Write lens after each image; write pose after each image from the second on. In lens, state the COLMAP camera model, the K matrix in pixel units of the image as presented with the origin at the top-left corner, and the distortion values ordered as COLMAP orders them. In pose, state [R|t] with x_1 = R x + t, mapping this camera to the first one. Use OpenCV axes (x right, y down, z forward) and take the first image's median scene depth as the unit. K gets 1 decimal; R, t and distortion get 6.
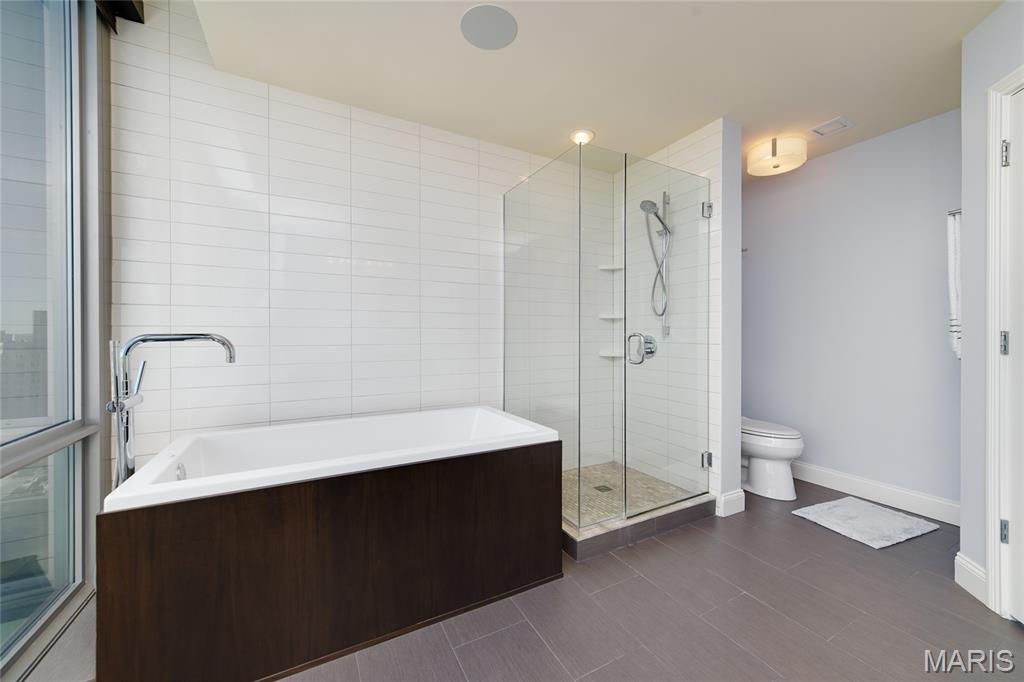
lens RADIAL K [[388.3, 0, 519.1], [0, 388.3, 339.3], [0, 0, 1]] dist [-0.000928, -0.000094]
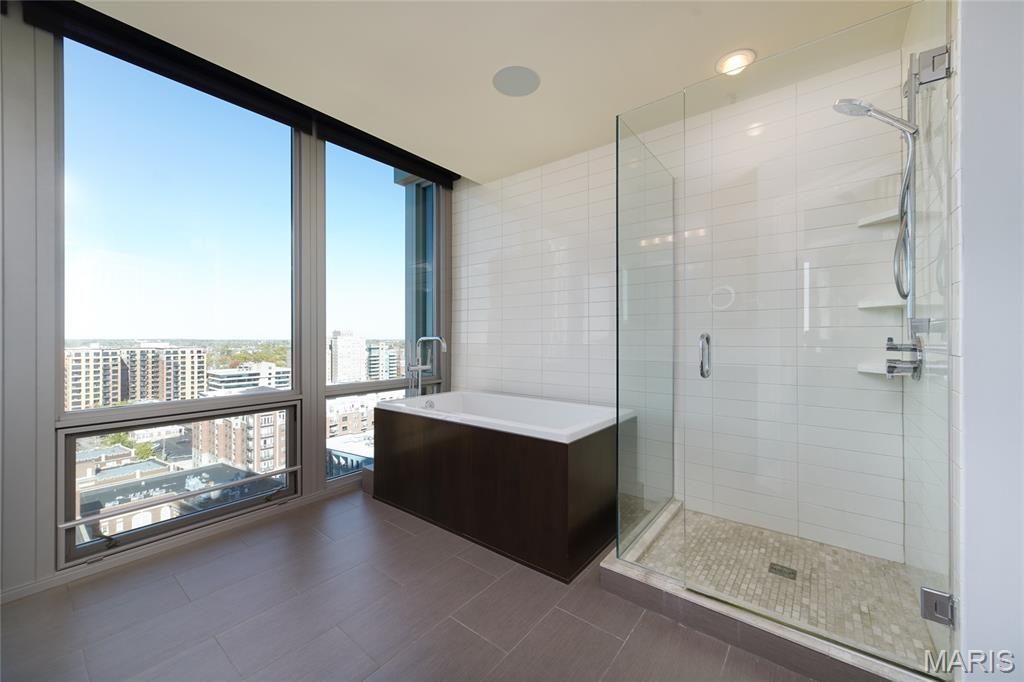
lens RADIAL K [[391.1, 0, 518.1], [0, 391.1, 338.3], [0, 0, 1]] dist [0.003684, 0.000326]
pose [[0.400340, 0.001064, -0.916366, 0.828284], [-0.006107, 0.999980, -0.001508, -0.005048], [0.916346, 0.006200, 0.400339, 0.415957]]
